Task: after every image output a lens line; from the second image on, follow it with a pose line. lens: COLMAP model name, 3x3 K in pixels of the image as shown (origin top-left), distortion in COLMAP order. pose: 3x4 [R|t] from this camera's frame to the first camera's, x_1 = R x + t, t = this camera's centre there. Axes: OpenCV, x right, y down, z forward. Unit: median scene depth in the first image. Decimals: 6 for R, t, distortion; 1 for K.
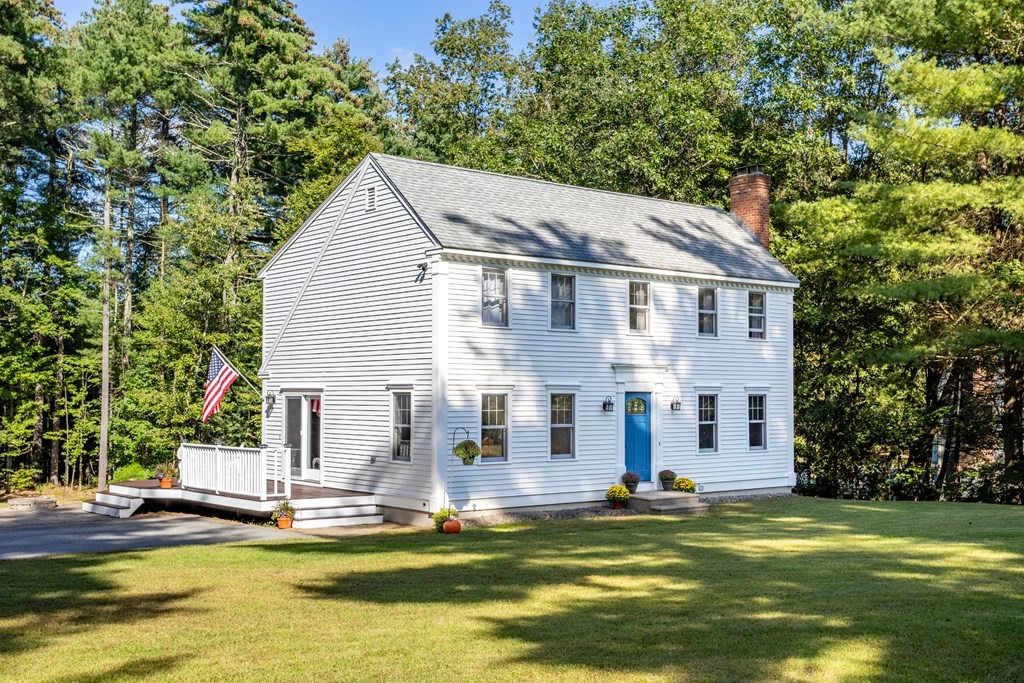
lens RADIAL K [[1143.1, 0, 511.6], [0, 1143.1, 365.2], [0, 0, 1]] dist [-0.002292, -0.003564]
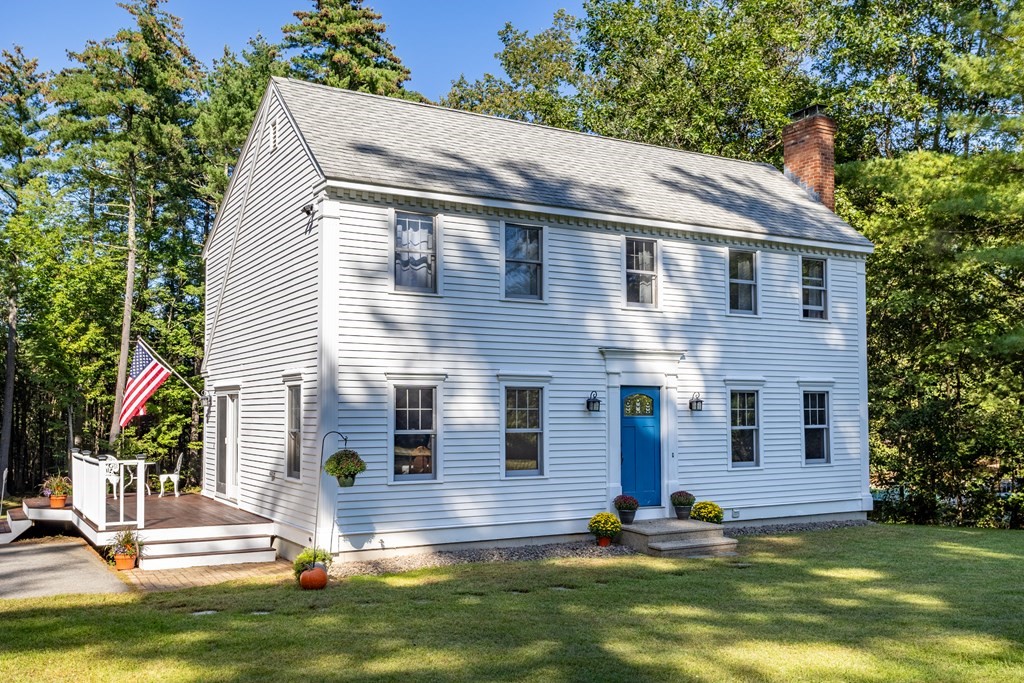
lens RADIAL K [[925.8, 0, 489.4], [0, 925.8, 378.5], [0, 0, 1]] dist [0.003648, 0.010262]
pose [[0.984740, -0.011101, -0.173678, 0.117044], [0.009081, 0.999882, -0.012422, 0.024859], [0.173795, 0.010656, 0.984724, 0.383679]]
